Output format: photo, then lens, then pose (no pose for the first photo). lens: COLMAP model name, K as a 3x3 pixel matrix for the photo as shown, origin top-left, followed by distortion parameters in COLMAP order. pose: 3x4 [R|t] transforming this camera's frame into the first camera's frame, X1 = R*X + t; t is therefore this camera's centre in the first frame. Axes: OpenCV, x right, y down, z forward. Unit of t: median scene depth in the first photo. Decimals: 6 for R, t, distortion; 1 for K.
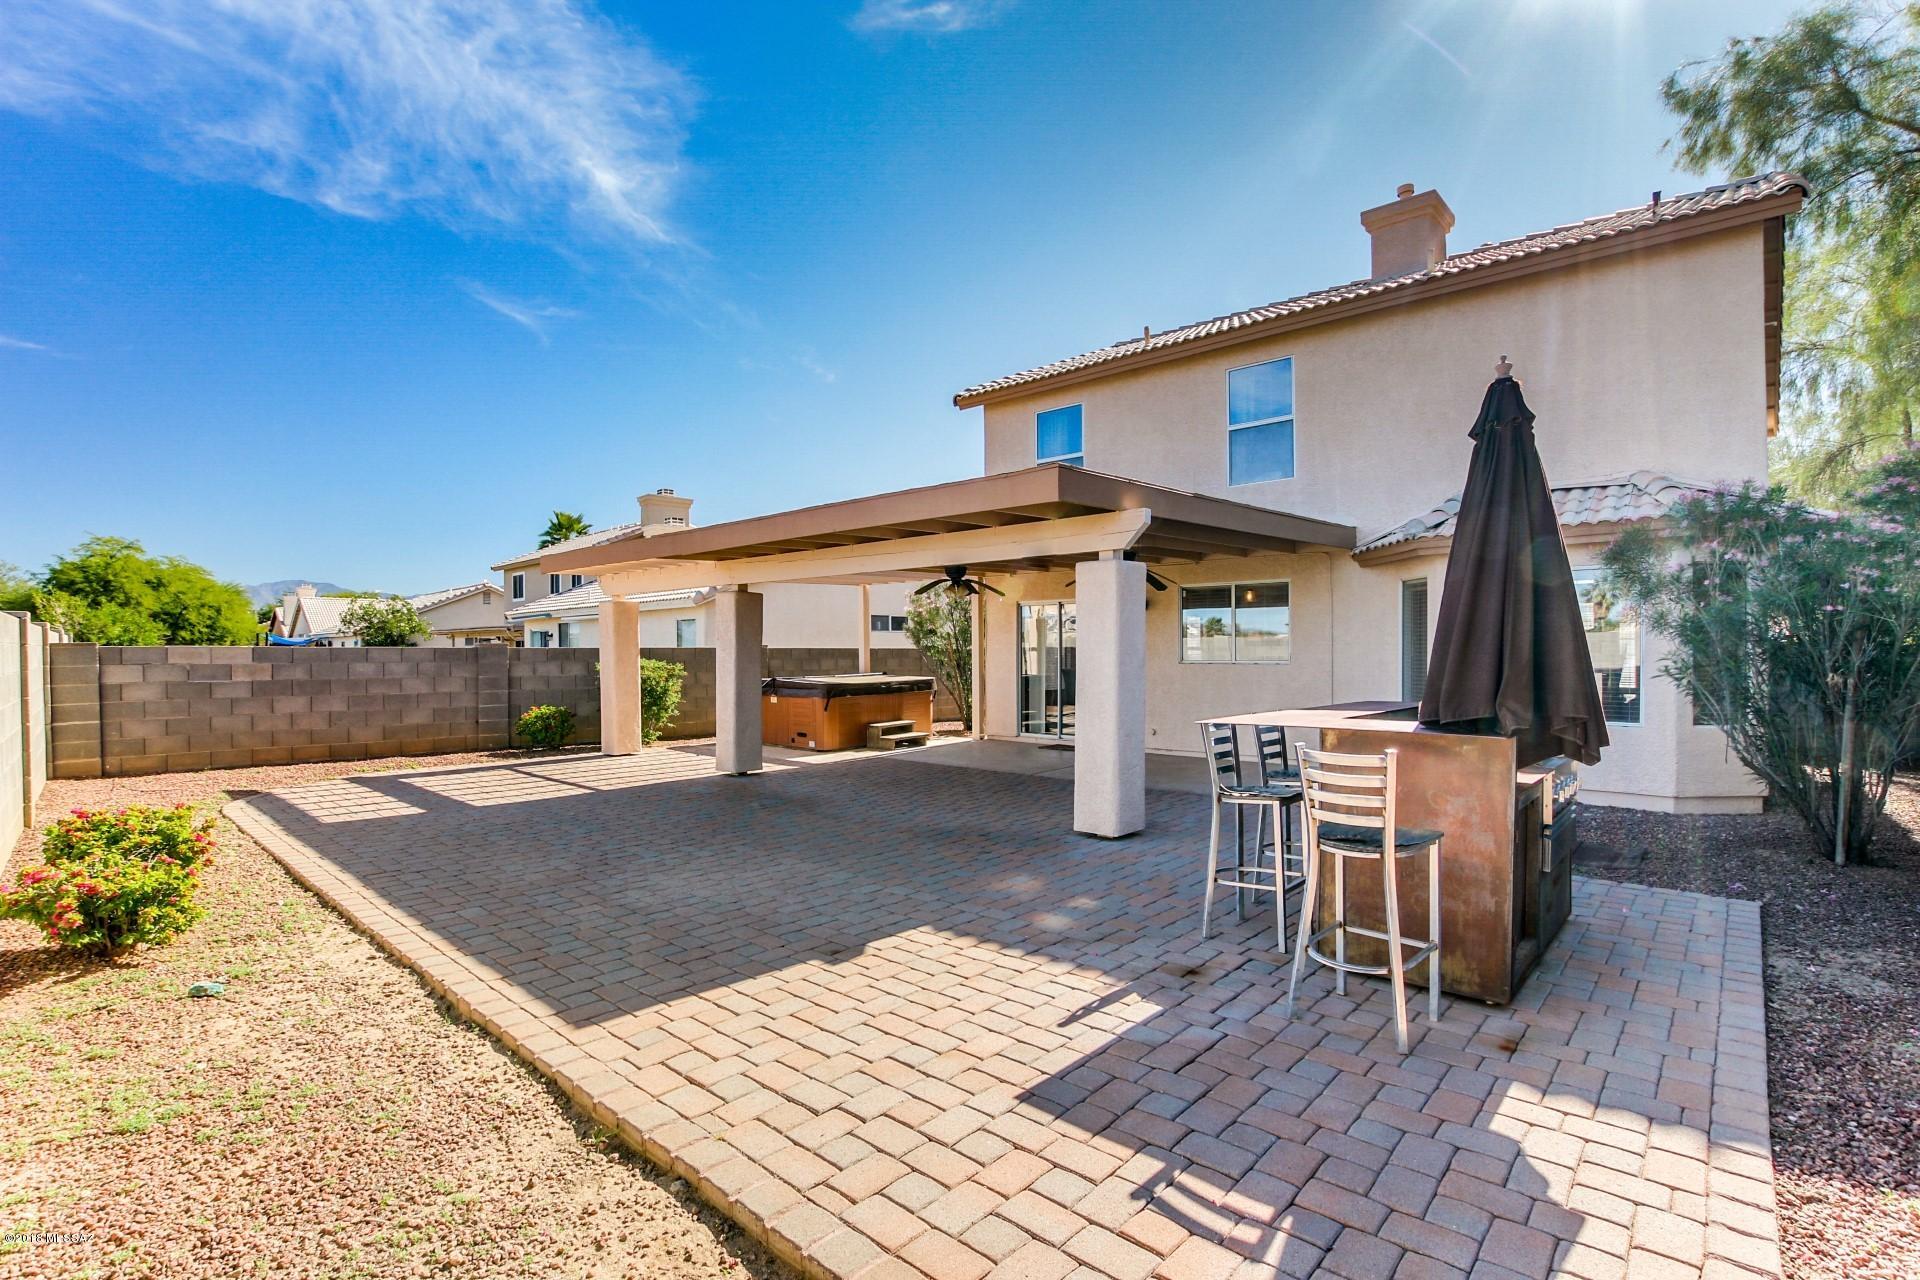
lens RADIAL K [[892.9, 0, 959.0], [0, 892.9, 645.8], [0, 0, 1]] dist [-0.015578, -0.000203]
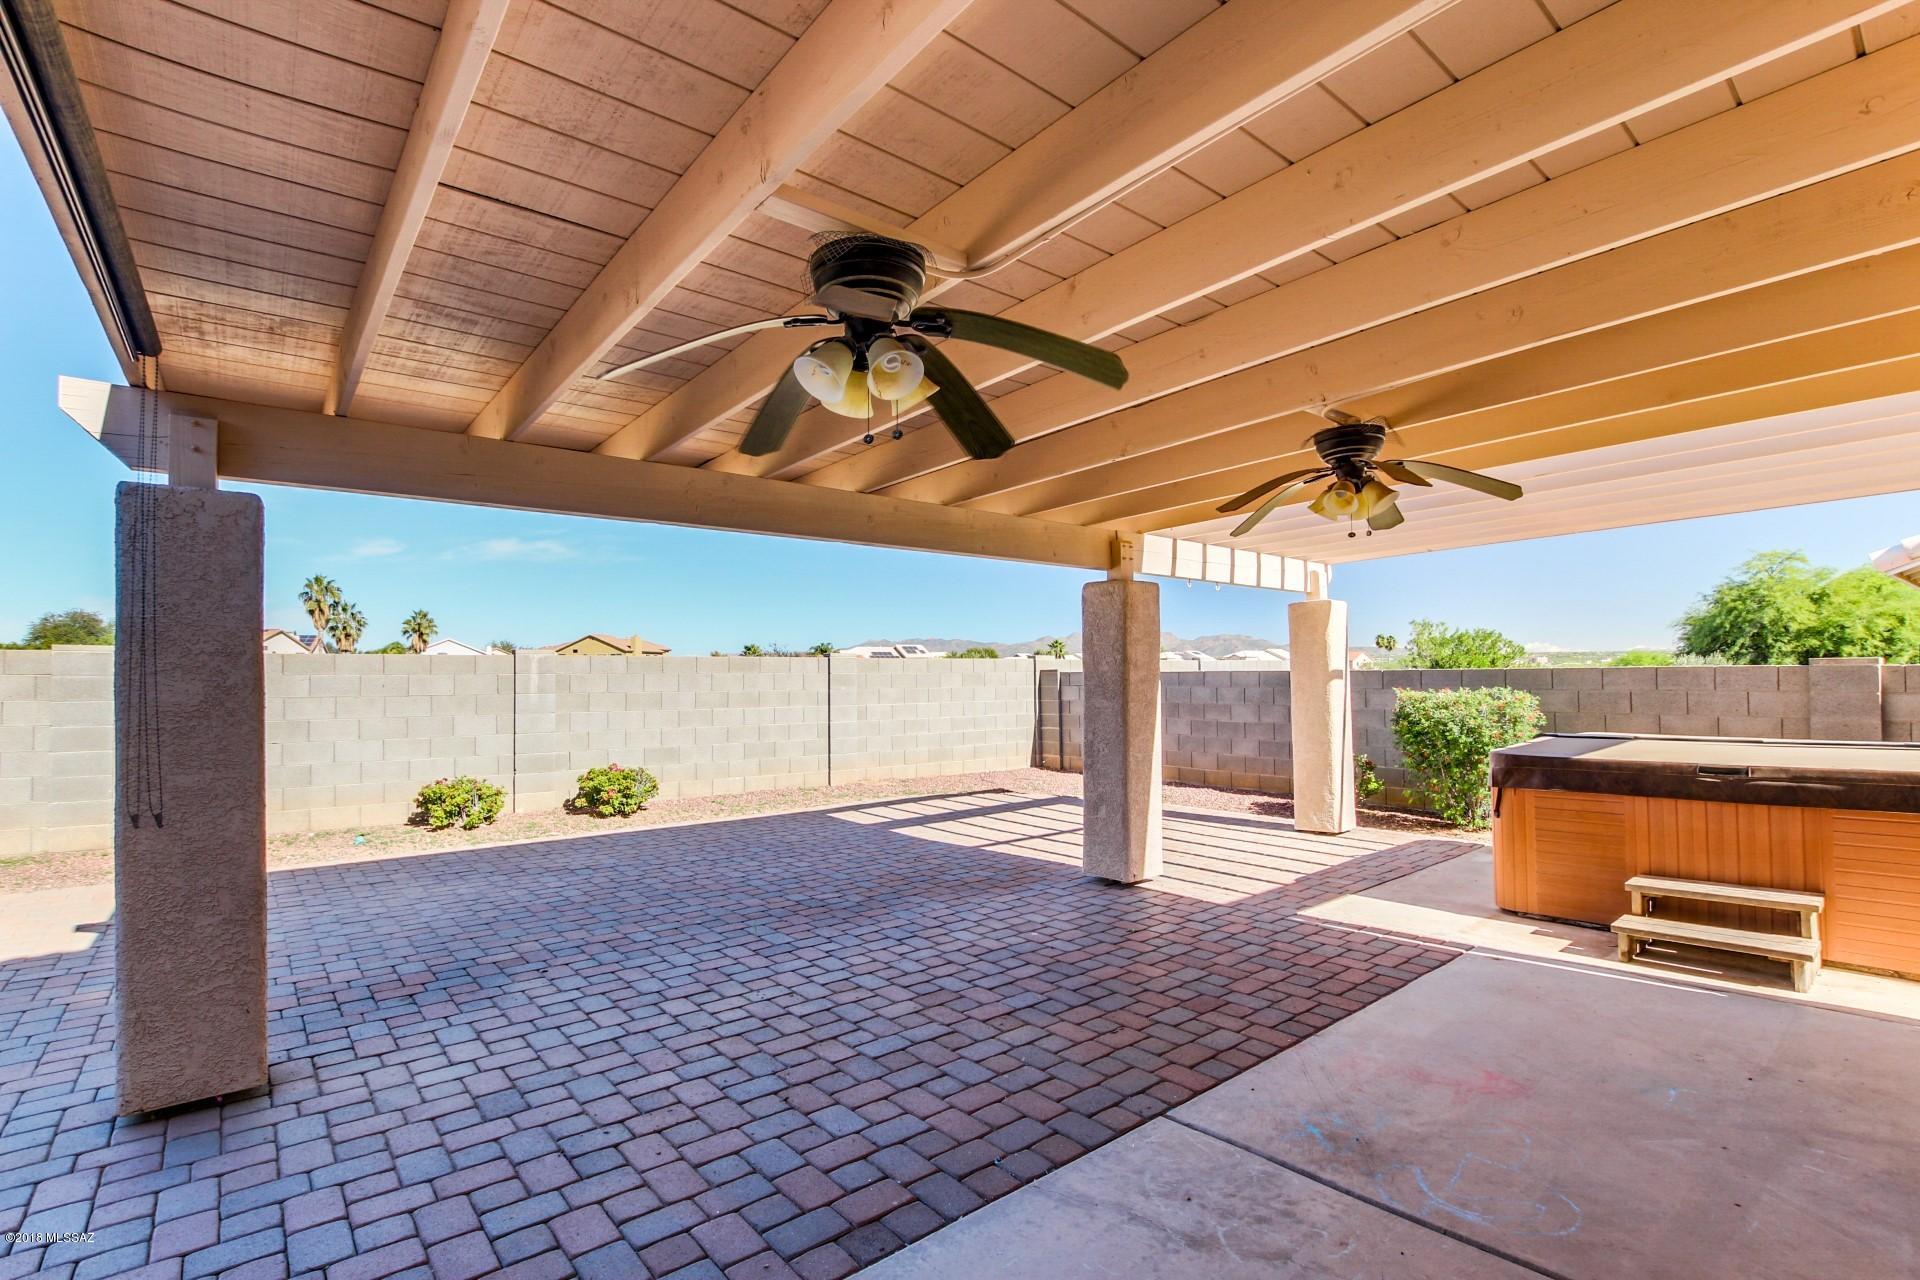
lens RADIAL K [[892.9, 0, 959.0], [0, 892.9, 645.8], [0, 0, 1]] dist [-0.015578, -0.000203]
pose [[-0.151813, -0.031543, -0.987906, 0.318336], [0.012759, 0.999345, -0.033868, 0.002318], [0.988327, -0.017746, -0.151311, 0.809606]]
